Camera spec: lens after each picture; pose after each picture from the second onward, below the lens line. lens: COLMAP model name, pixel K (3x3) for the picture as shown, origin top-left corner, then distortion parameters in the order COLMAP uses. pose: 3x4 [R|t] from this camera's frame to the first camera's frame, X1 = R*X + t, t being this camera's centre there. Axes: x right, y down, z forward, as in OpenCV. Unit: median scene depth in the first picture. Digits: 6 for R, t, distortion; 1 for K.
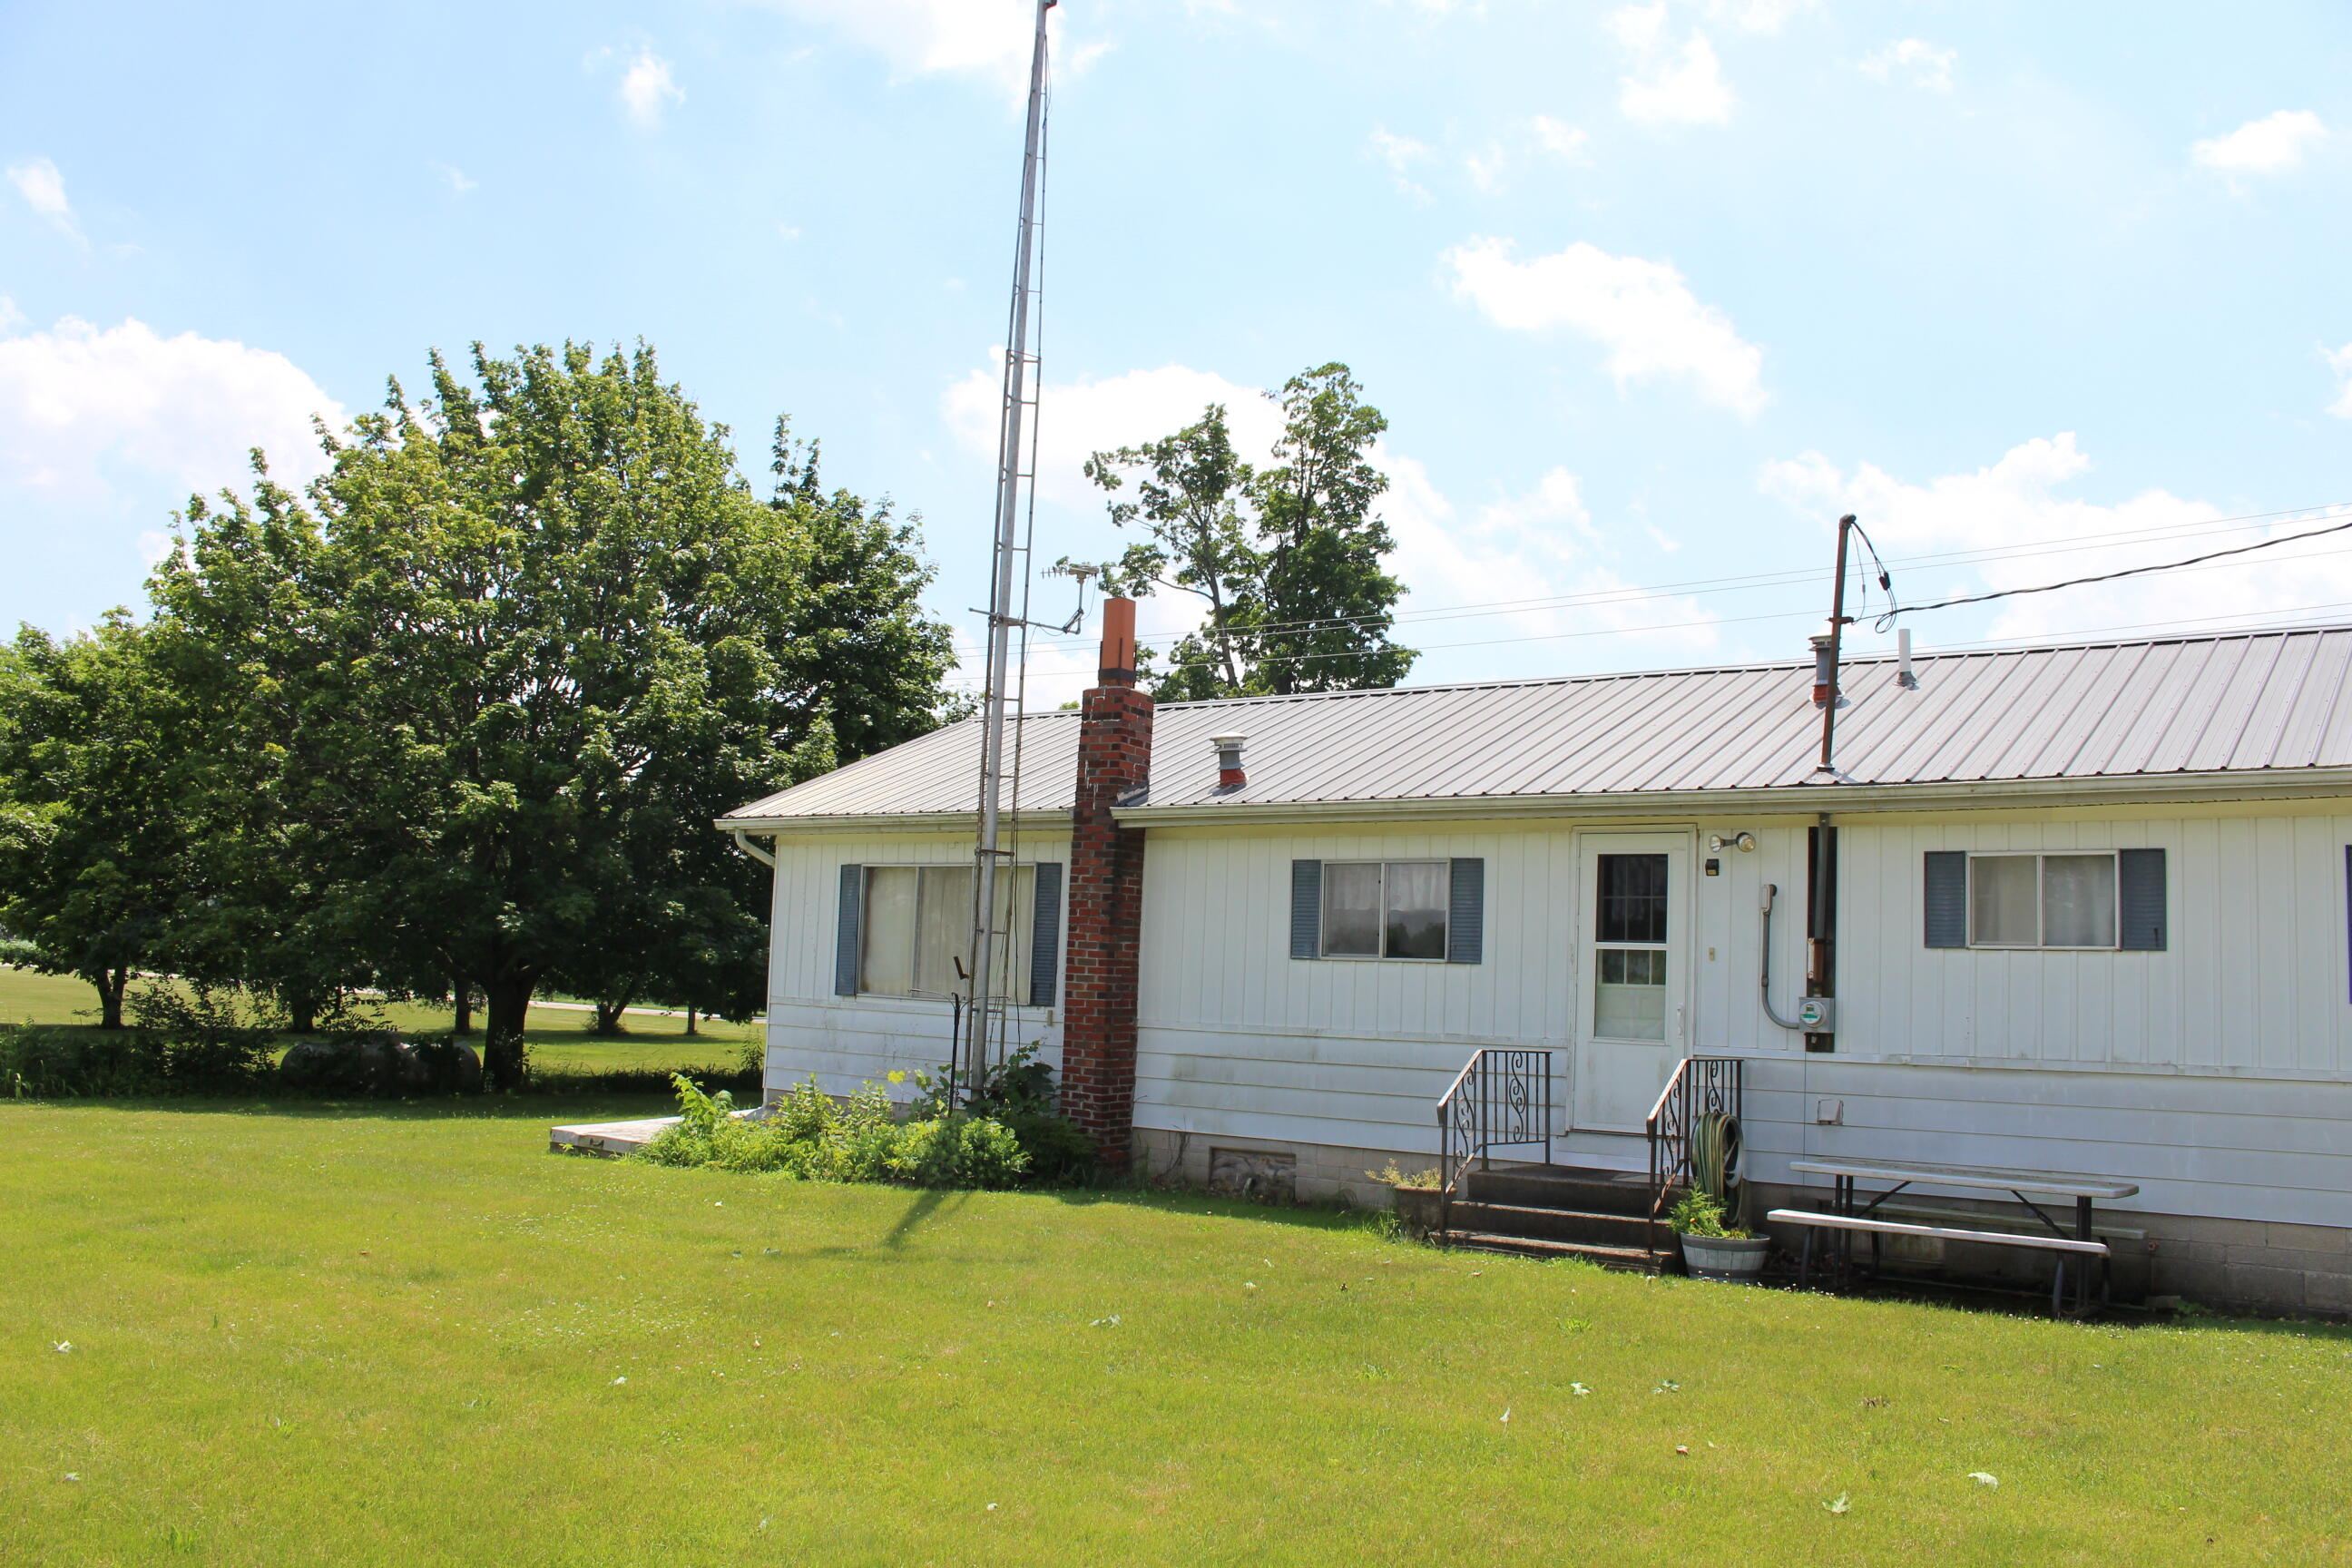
lens RADIAL K [[1939.7, 0, 1183.3], [0, 1939.7, 785.7], [0, 0, 1]] dist [-0.153231, 0.131401]
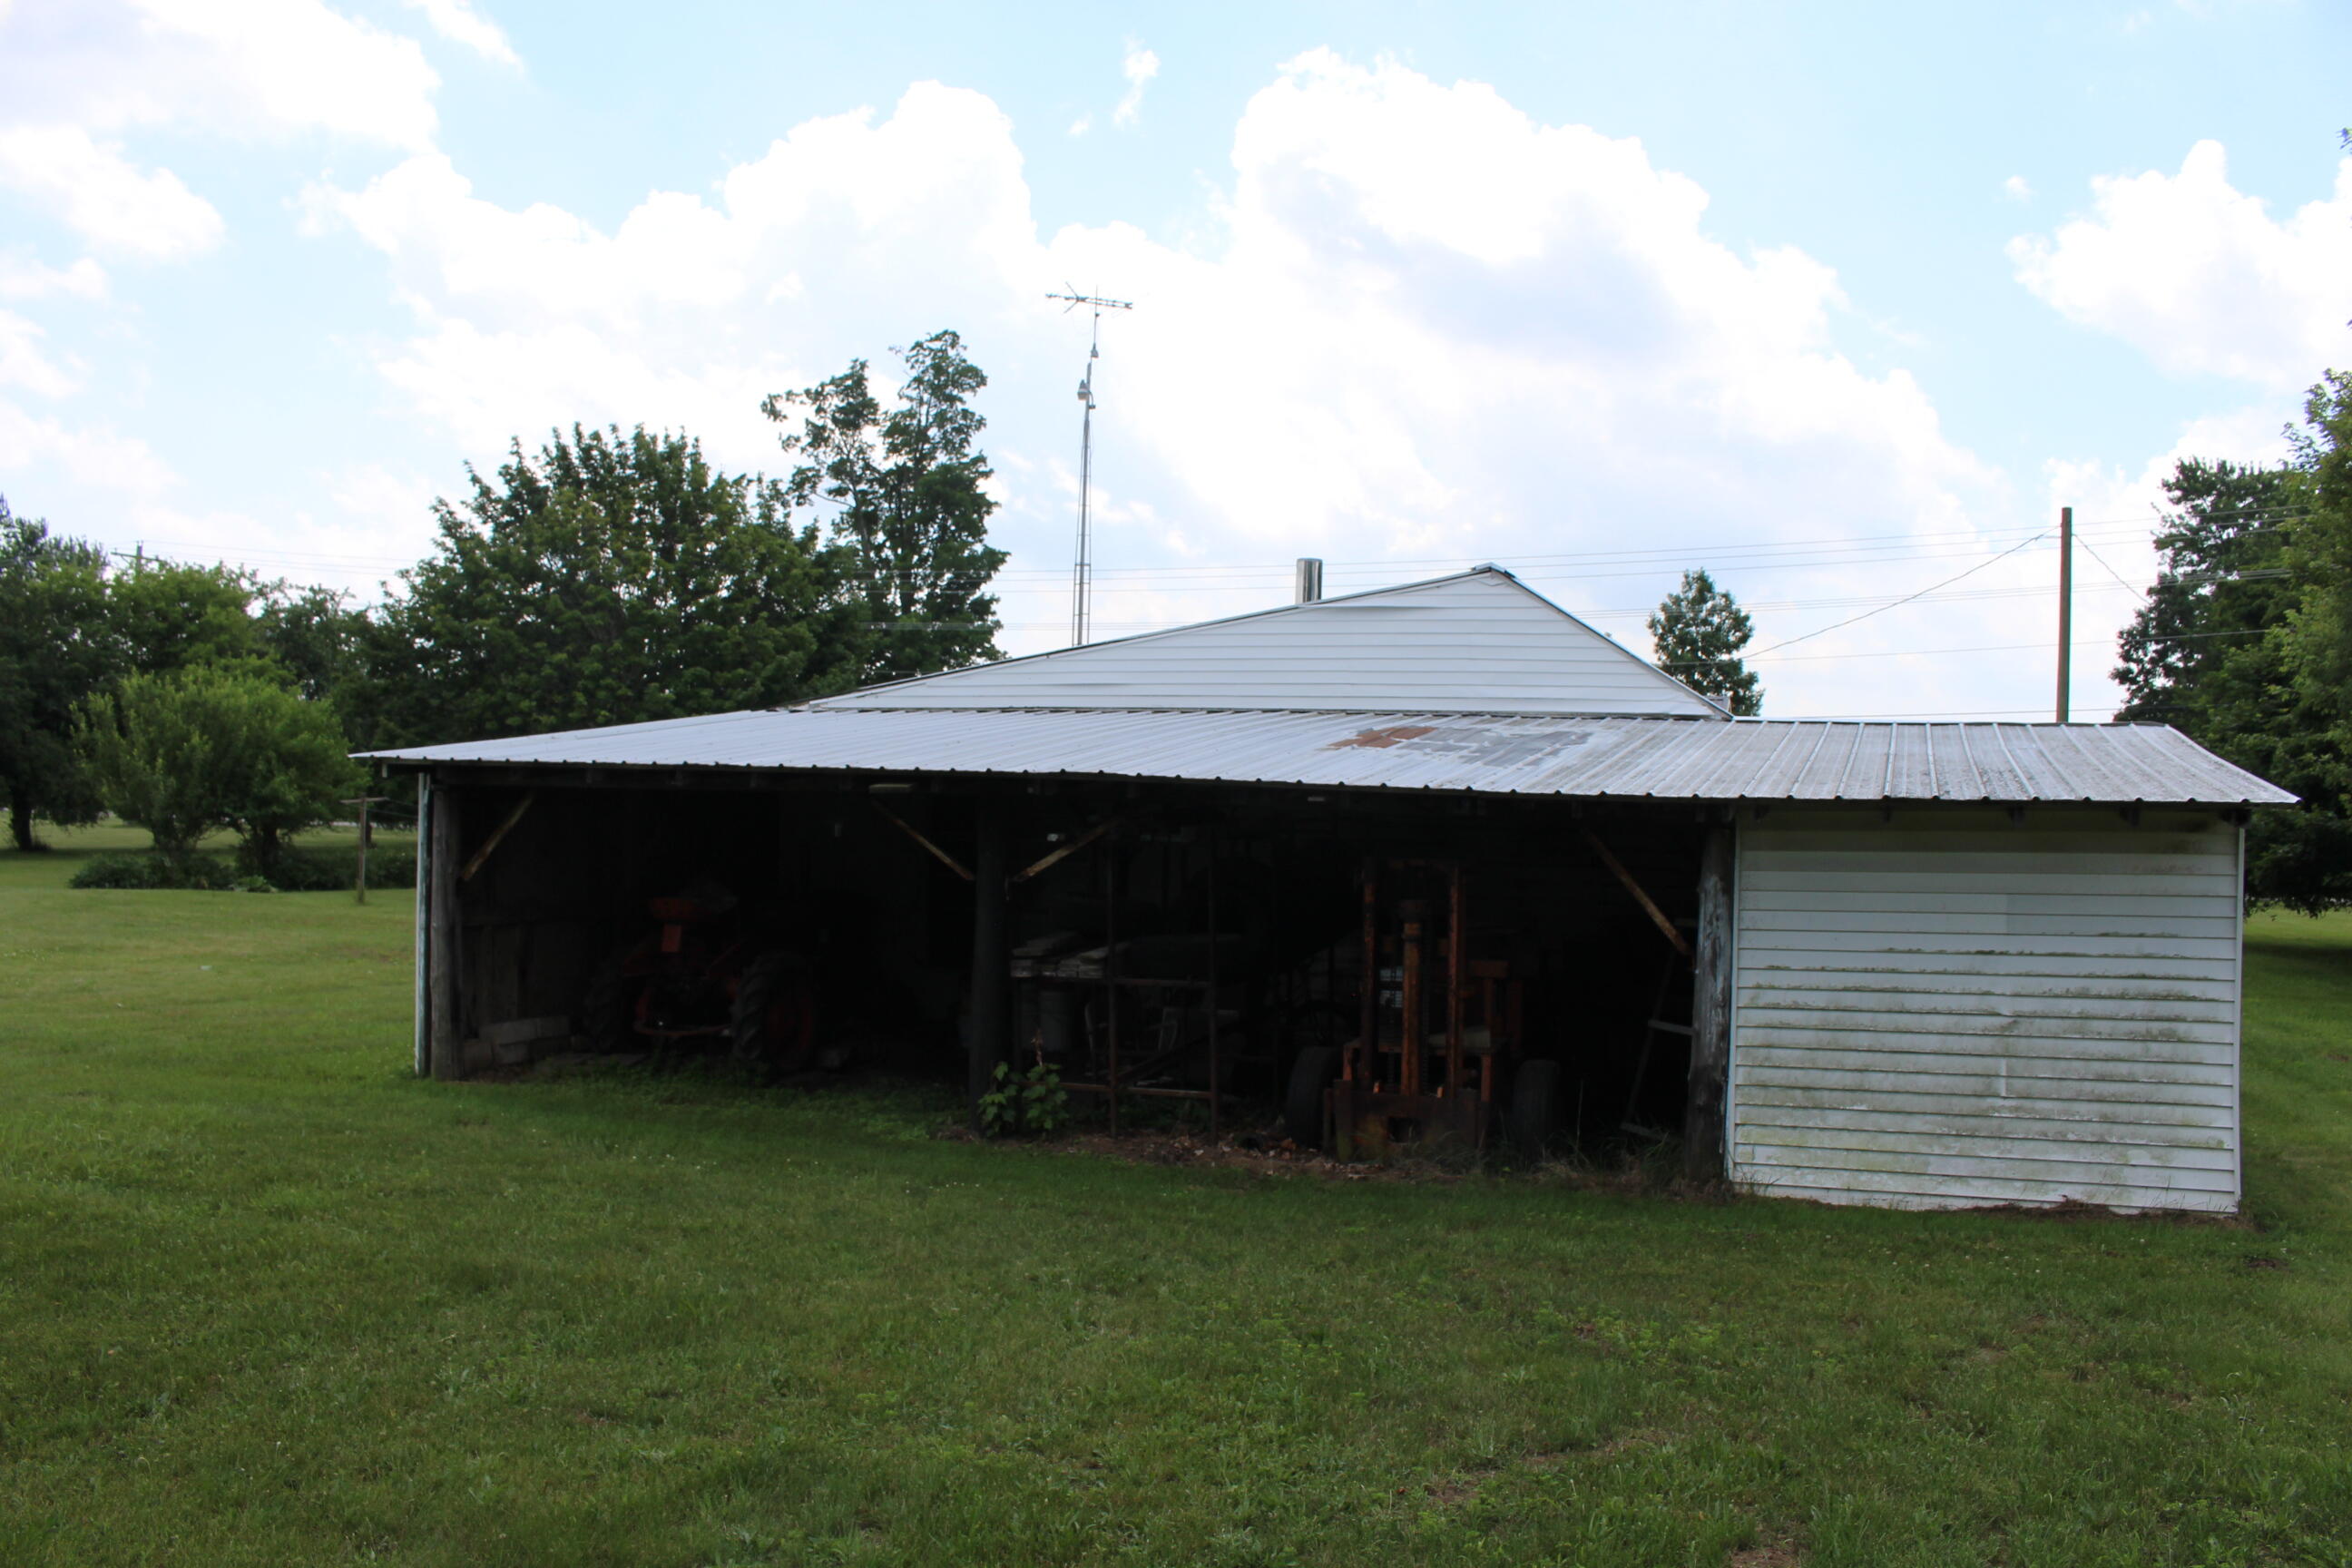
lens RADIAL K [[1939.7, 0, 1172.4], [0, 1939.7, 779.6], [0, 0, 1]] dist [-0.153231, 0.131401]
pose [[0.956933, -0.006096, 0.290246, -0.160758], [-0.022838, 0.995100, 0.096198, -0.043262], [-0.289410, -0.098683, 0.952105, -0.337063]]
